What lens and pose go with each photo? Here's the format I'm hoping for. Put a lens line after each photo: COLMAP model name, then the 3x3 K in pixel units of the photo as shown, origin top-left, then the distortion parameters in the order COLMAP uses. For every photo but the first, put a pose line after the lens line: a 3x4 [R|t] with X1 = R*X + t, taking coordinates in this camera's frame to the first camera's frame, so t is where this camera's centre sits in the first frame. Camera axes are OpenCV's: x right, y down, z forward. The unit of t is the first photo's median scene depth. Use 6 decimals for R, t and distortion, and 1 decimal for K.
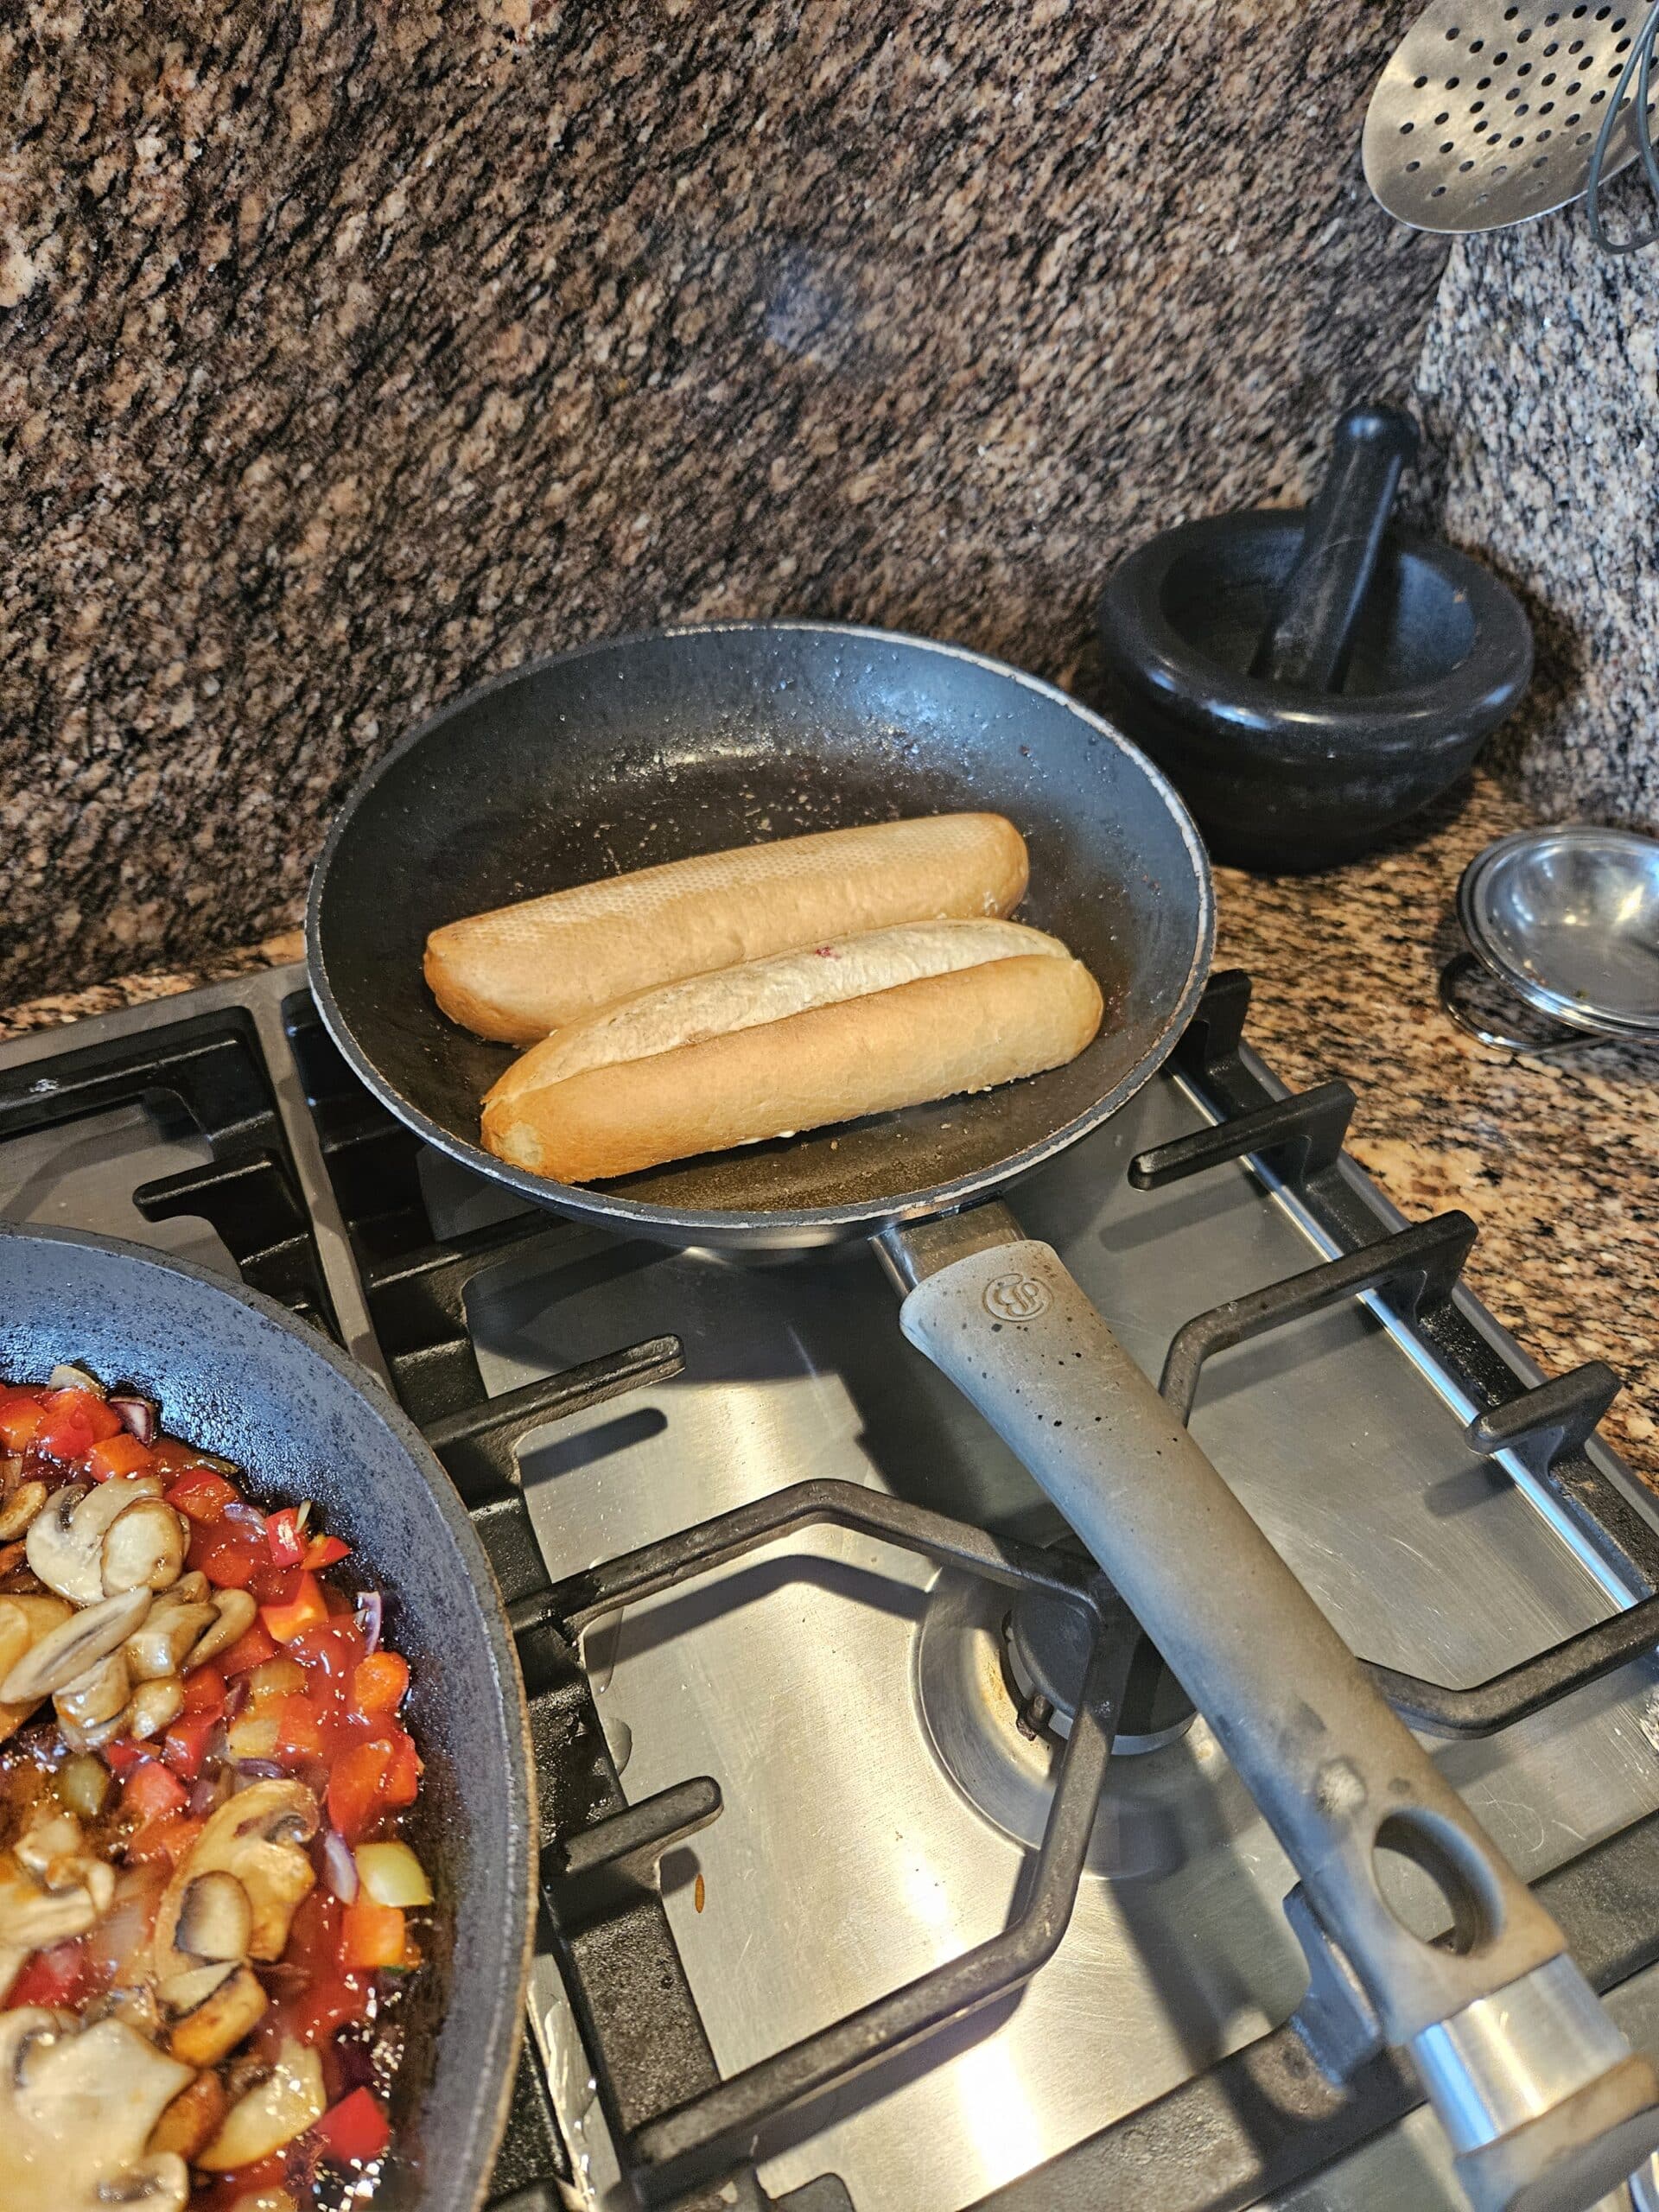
lens RADIAL K [[1556.9, 0, 822.3], [0, 1556.9, 1106.8], [0, 0, 1]] dist [0.046934, -0.053666]
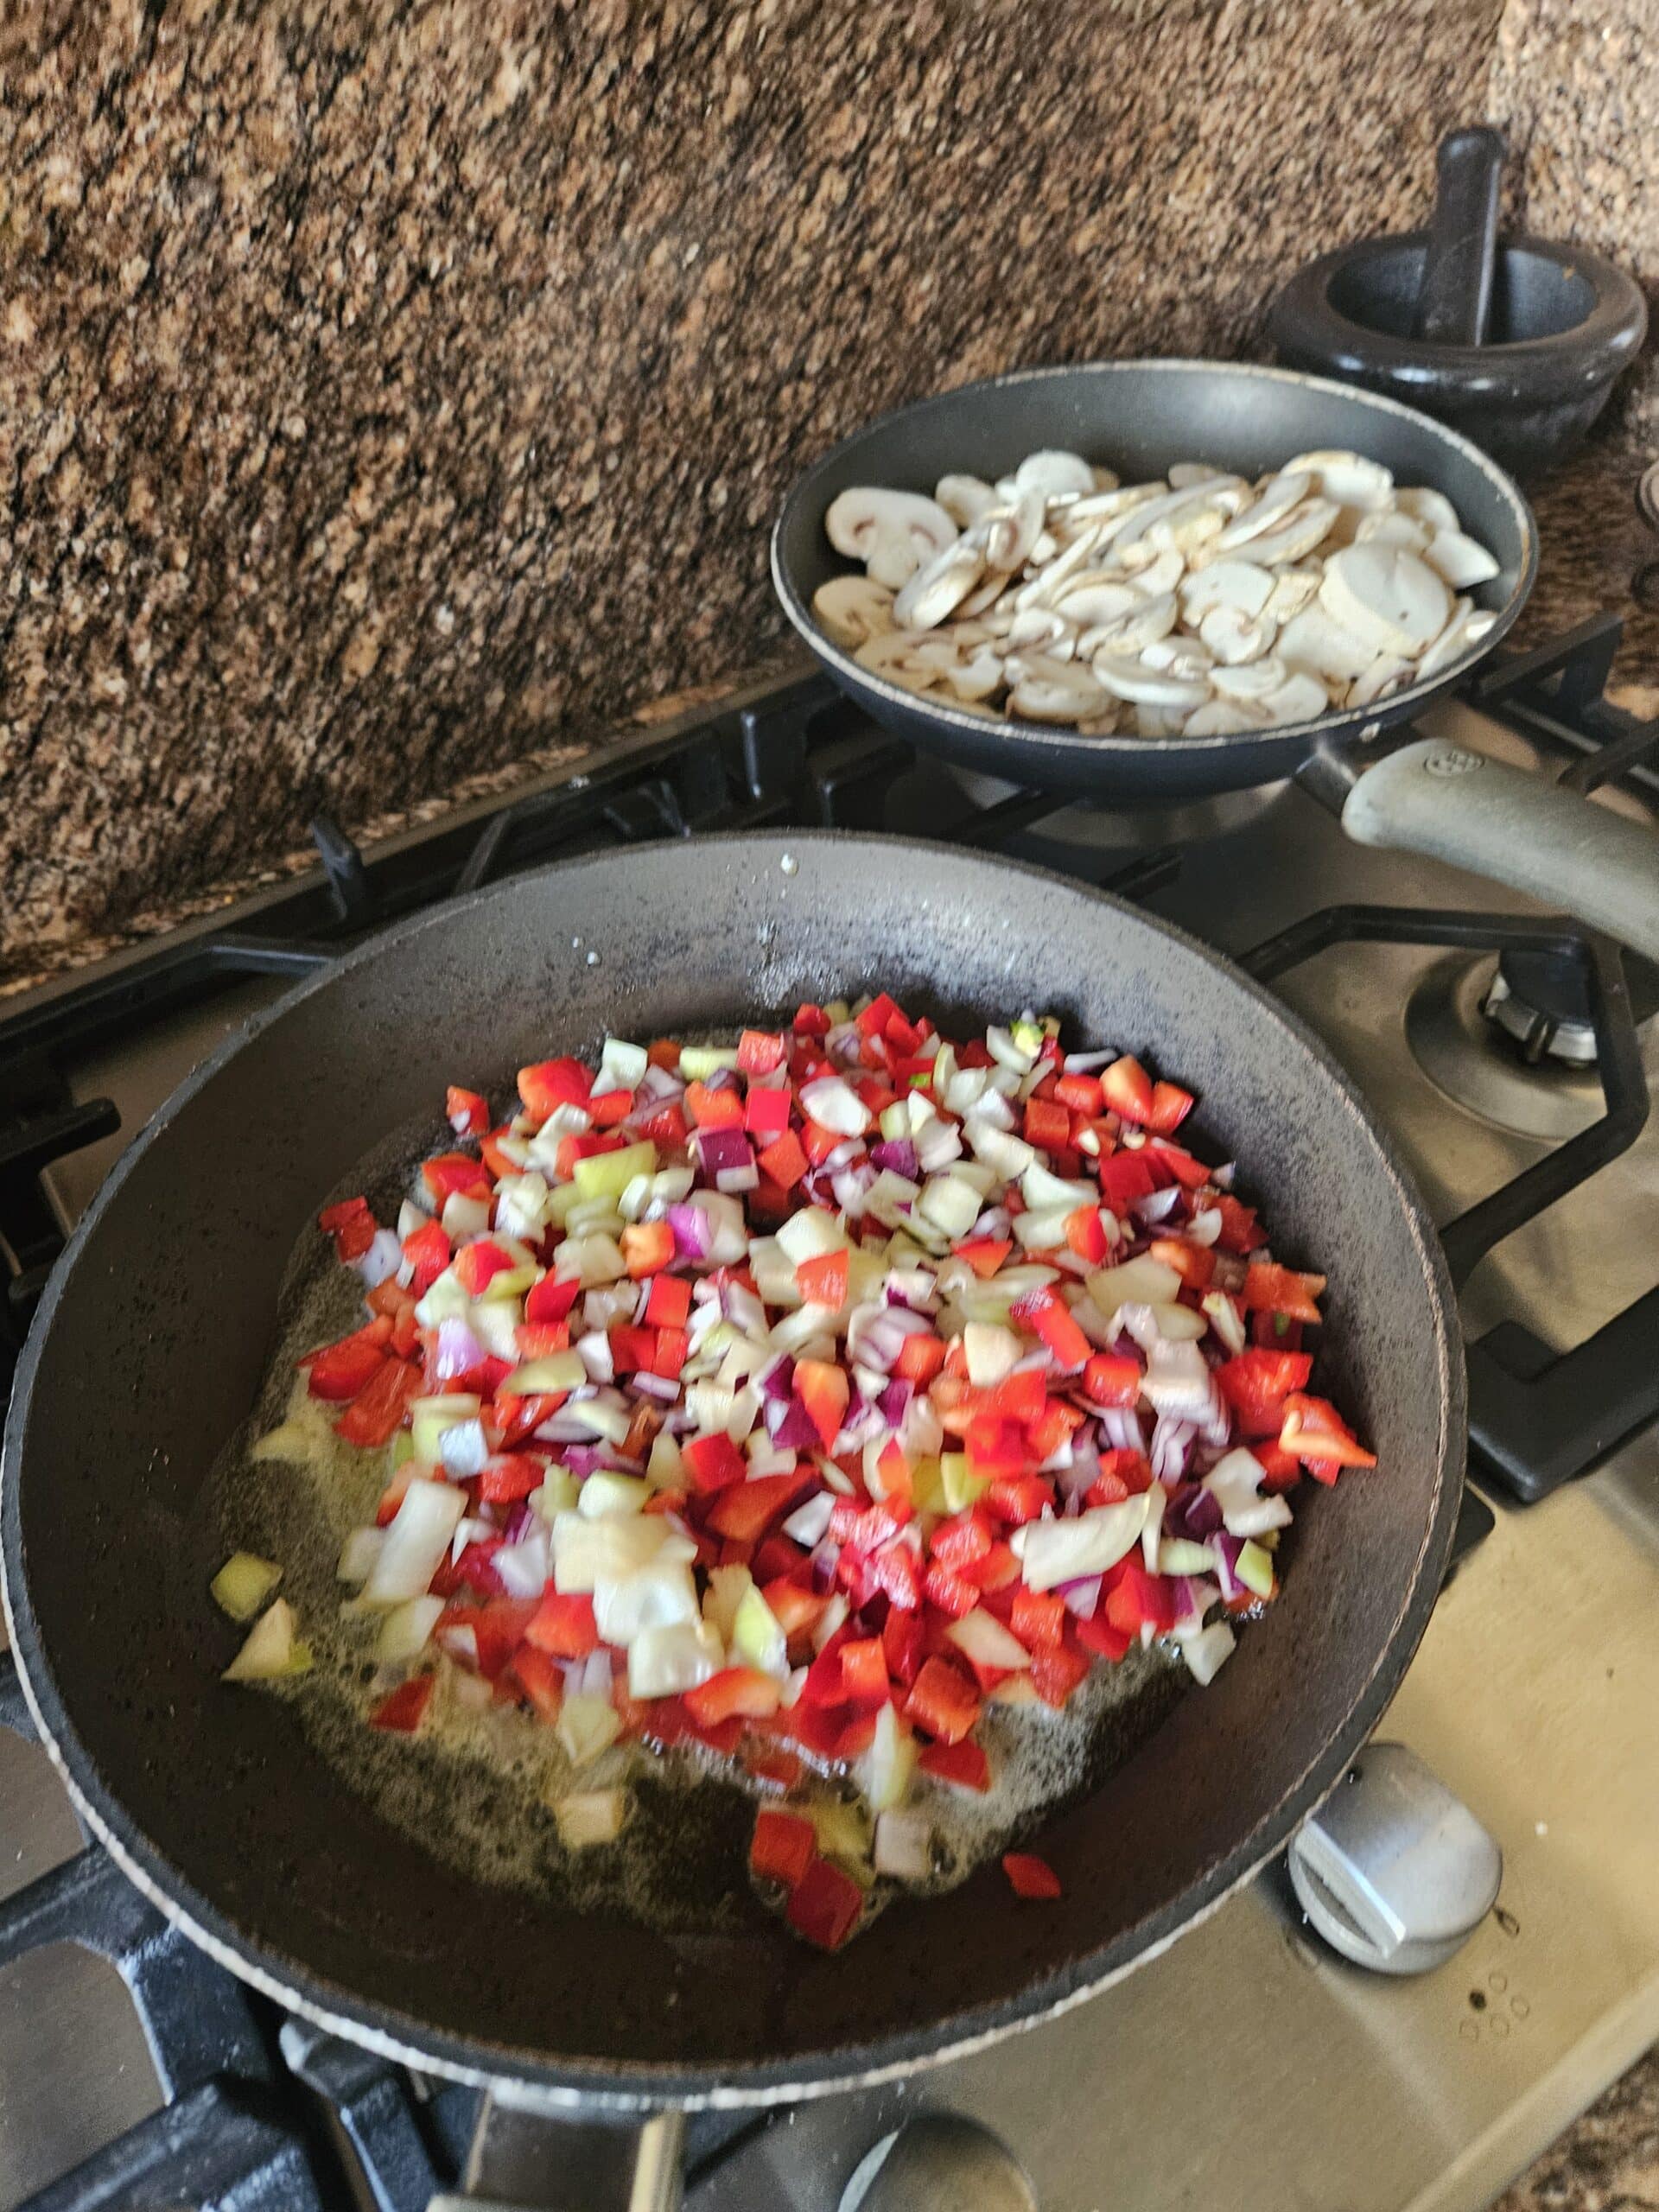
lens RADIAL K [[1556.9, 0, 822.3], [0, 1556.9, 1106.8], [0, 0, 1]] dist [0.046934, -0.053666]
pose [[0.983815, -0.171985, 0.050297, -0.363929], [0.172889, 0.984839, -0.014174, 0.248670], [-0.047097, 0.022640, 0.998634, -0.175273]]
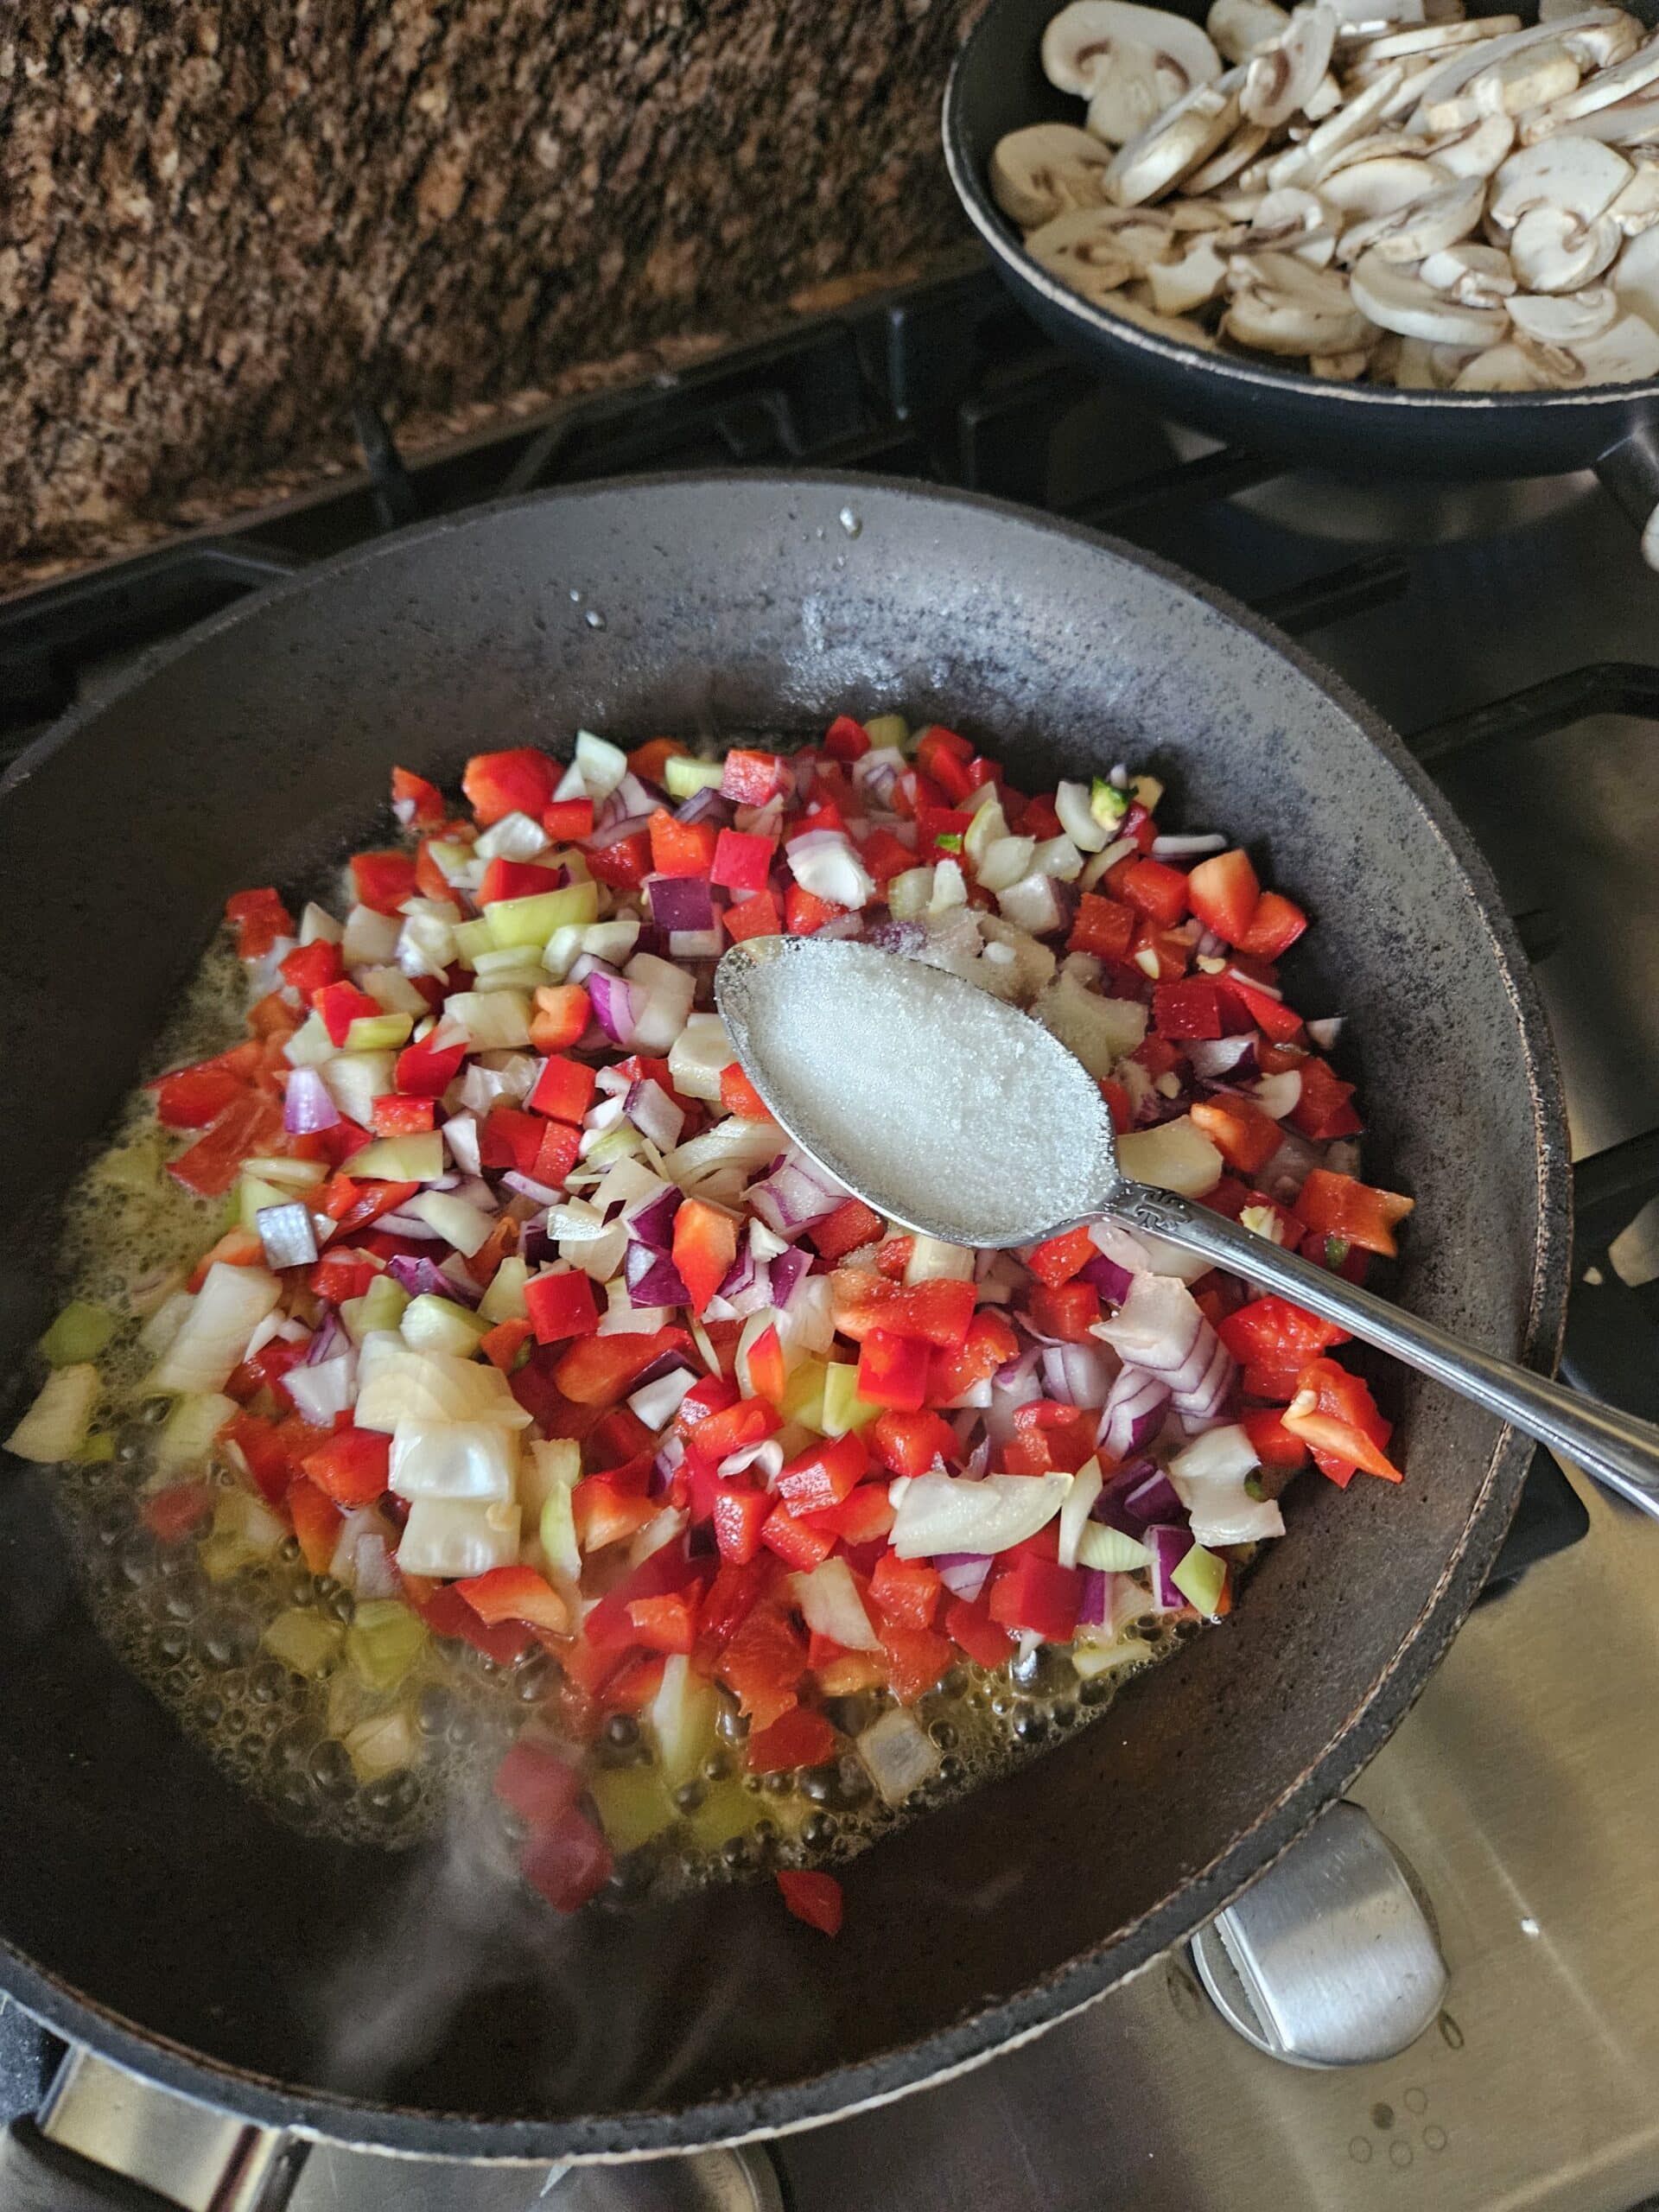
lens RADIAL K [[1556.9, 0, 822.3], [0, 1556.9, 1106.8], [0, 0, 1]] dist [0.046934, -0.053666]
pose [[0.990952, -0.019308, -0.132820, -0.246605], [0.043886, 0.981815, 0.184698, 0.220162], [0.126839, -0.188856, 0.973779, -0.005721]]
